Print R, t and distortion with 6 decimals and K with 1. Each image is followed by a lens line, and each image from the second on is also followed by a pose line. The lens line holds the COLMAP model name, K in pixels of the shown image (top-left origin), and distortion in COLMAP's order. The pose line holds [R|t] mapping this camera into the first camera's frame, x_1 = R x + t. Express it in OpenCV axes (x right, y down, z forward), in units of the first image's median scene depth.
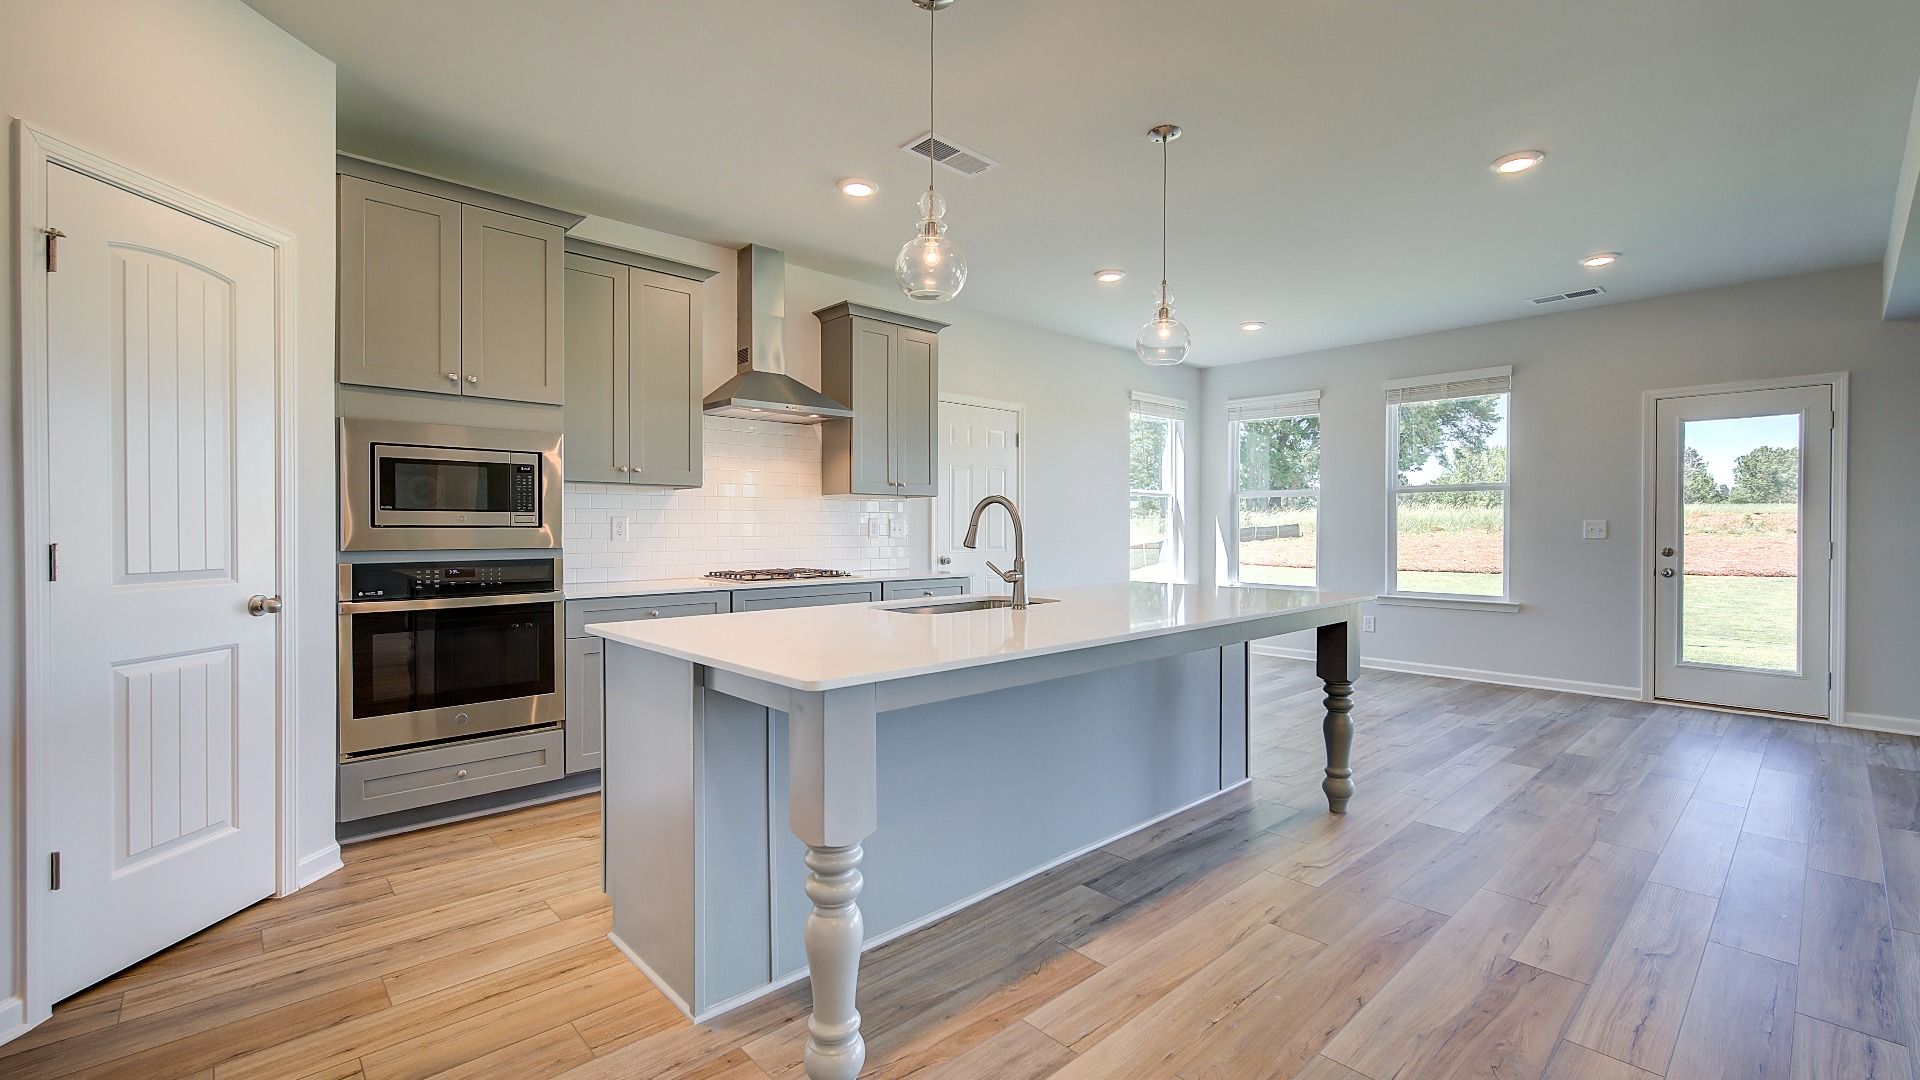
lens RADIAL K [[807.1, 0, 972.3], [0, 807.1, 533.0], [0, 0, 1]] dist [-0.000879, 0.001725]
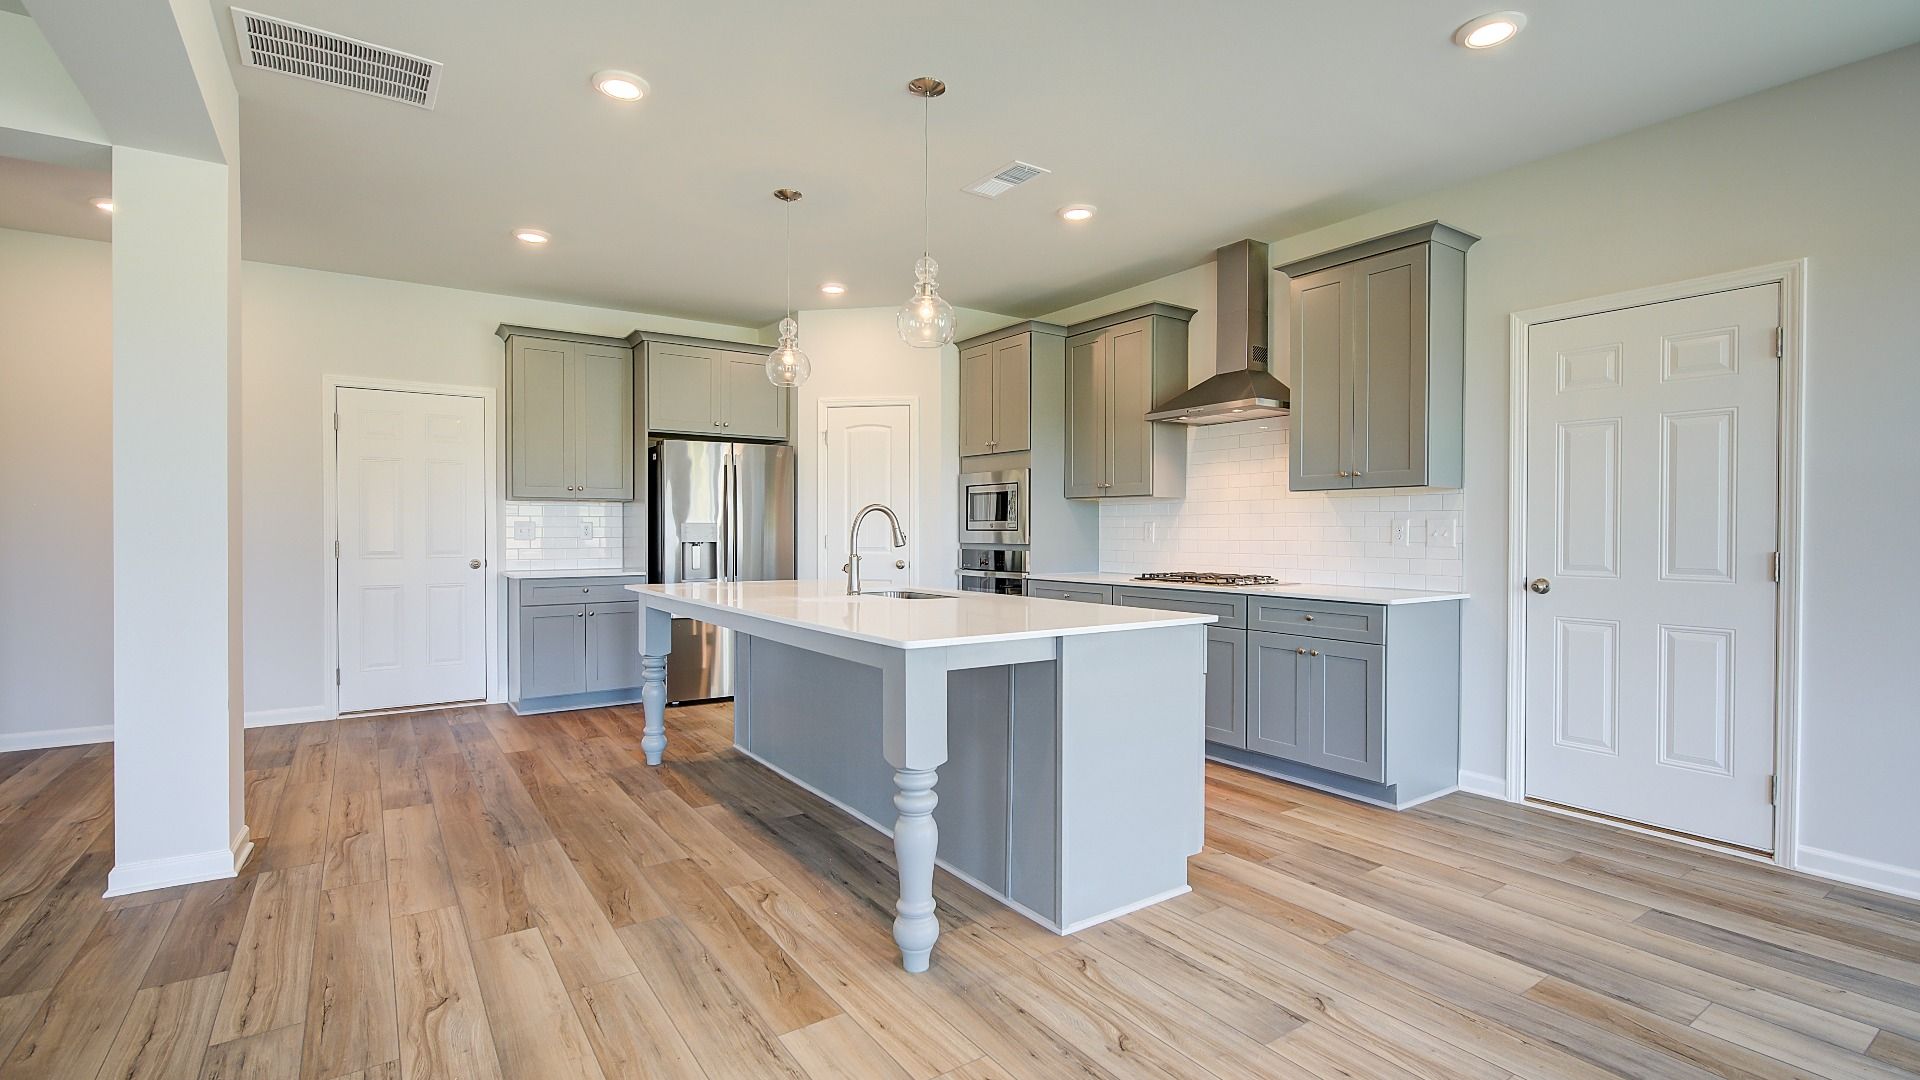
lens RADIAL K [[870.5, 0, 959.1], [0, 870.5, 539.8], [0, 0, 1]] dist [-0.000089, -0.000866]
pose [[-0.151031, 0.009536, -0.988483, 1.120179], [-0.010244, 0.999885, 0.011211, -0.006803], [0.988476, 0.011820, -0.150916, 1.120889]]
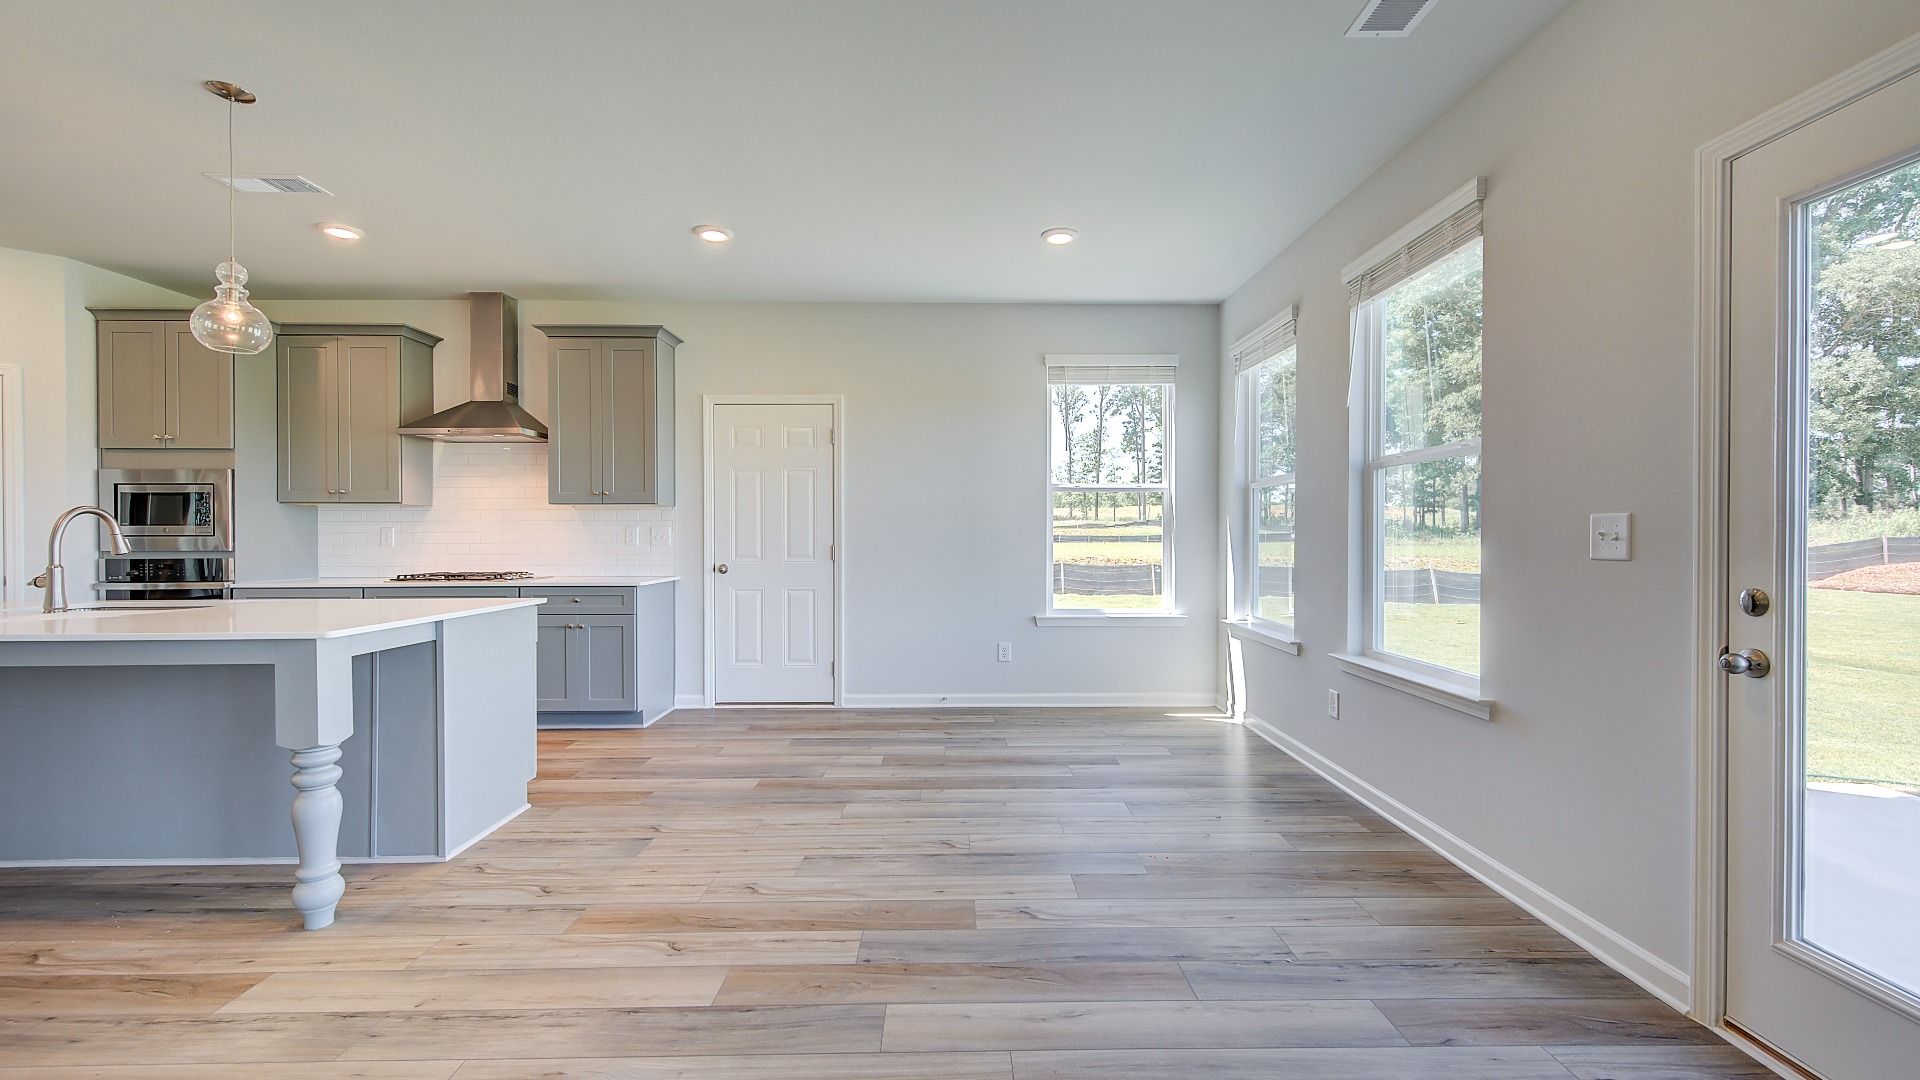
lens RADIAL K [[778.9, 0, 964.0], [0, 778.9, 533.9], [0, 0, 1]] dist [0.010926, -0.001720]
pose [[0.736413, -0.003604, -0.676523, 1.341312], [-0.002008, 0.999970, -0.007512, -0.003265], [0.676529, 0.006891, 0.736383, 0.858234]]
